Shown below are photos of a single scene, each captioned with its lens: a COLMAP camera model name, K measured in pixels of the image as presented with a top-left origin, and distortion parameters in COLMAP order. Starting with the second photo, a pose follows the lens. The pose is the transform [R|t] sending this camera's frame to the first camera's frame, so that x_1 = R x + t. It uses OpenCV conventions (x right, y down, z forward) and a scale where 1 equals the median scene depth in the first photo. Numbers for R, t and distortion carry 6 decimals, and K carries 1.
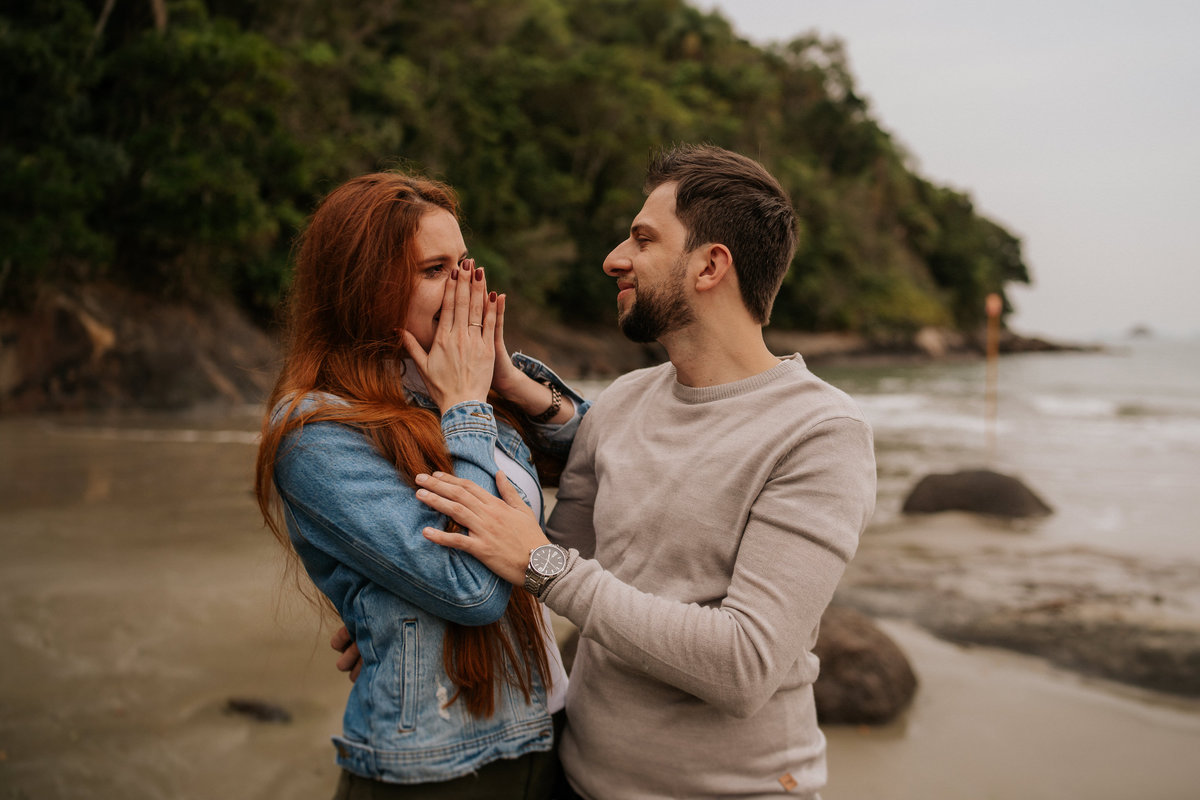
lens RADIAL K [[1243.3, 0, 600.0], [0, 1243.3, 400.0], [0, 0, 1]] dist [-0.018481, 0.015442]
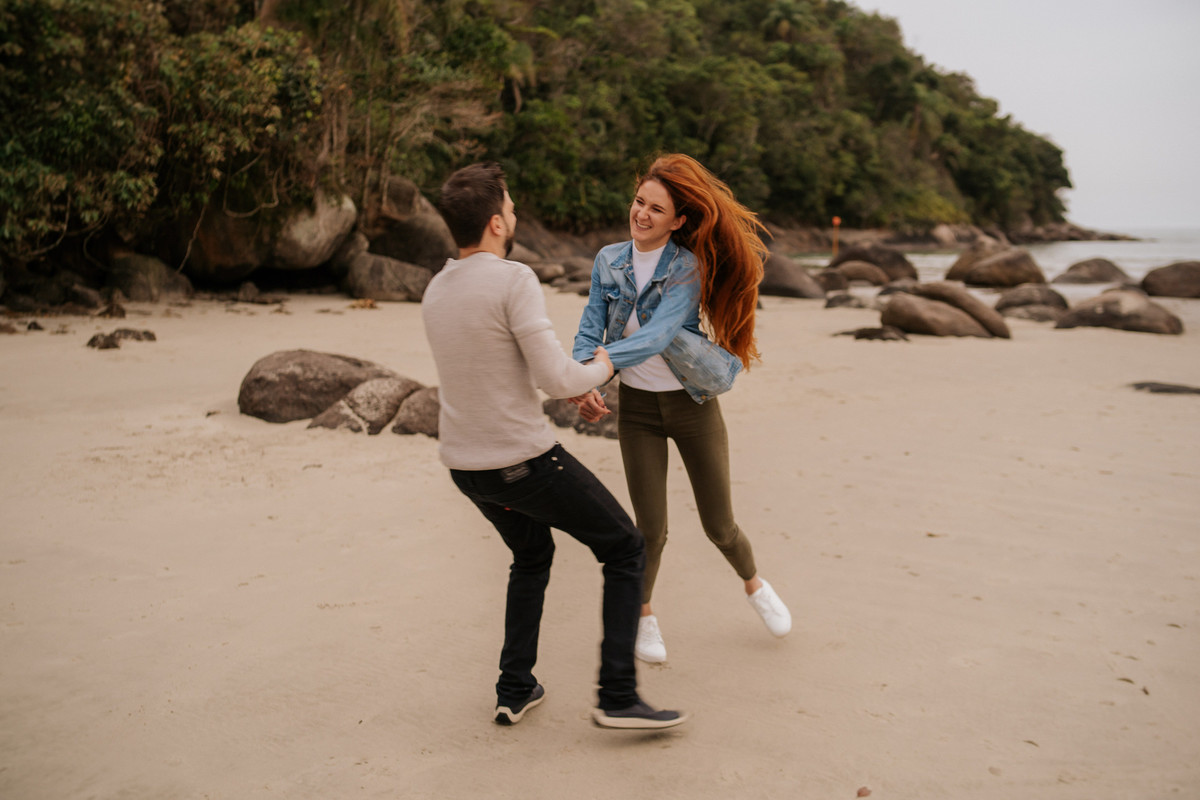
lens RADIAL K [[1178.0, 0, 600.0], [0, 1178.0, 400.0], [0, 0, 1]] dist [-0.005966, -0.007632]
pose [[0.993156, 0.008625, -0.116473, 0.026747], [0.001903, 0.995941, 0.089984, 0.023704], [0.116776, -0.089590, 0.989109, -0.466251]]
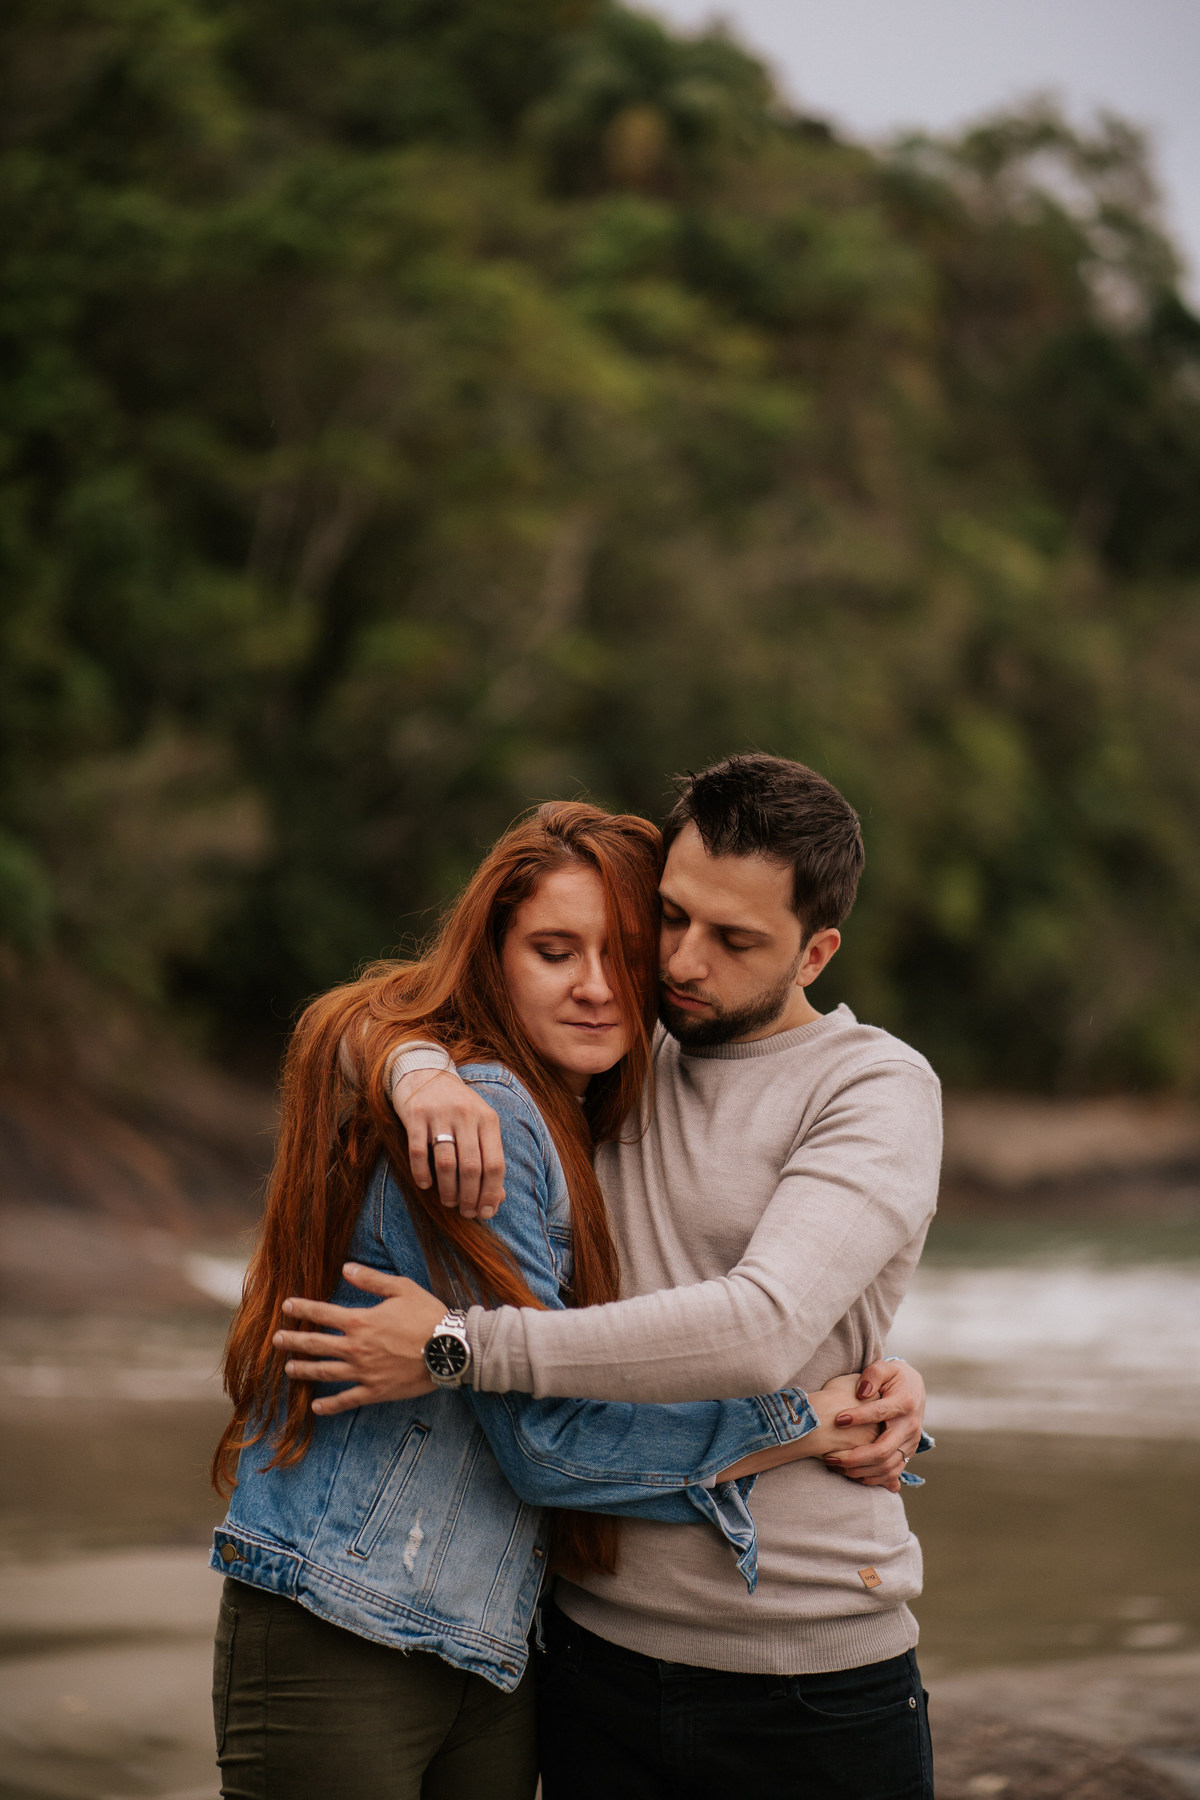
lens RADIAL K [[4413.2, 0, 600.0], [0, 4413.2, 900.0], [0, 0, 1]] dist [0.060932, 0.194406]
pose [[0.997866, 0.004450, 0.065137, -0.005183], [0.002142, 0.994906, -0.100779, 0.004356], [-0.065254, 0.100704, 0.992774, -0.047962]]
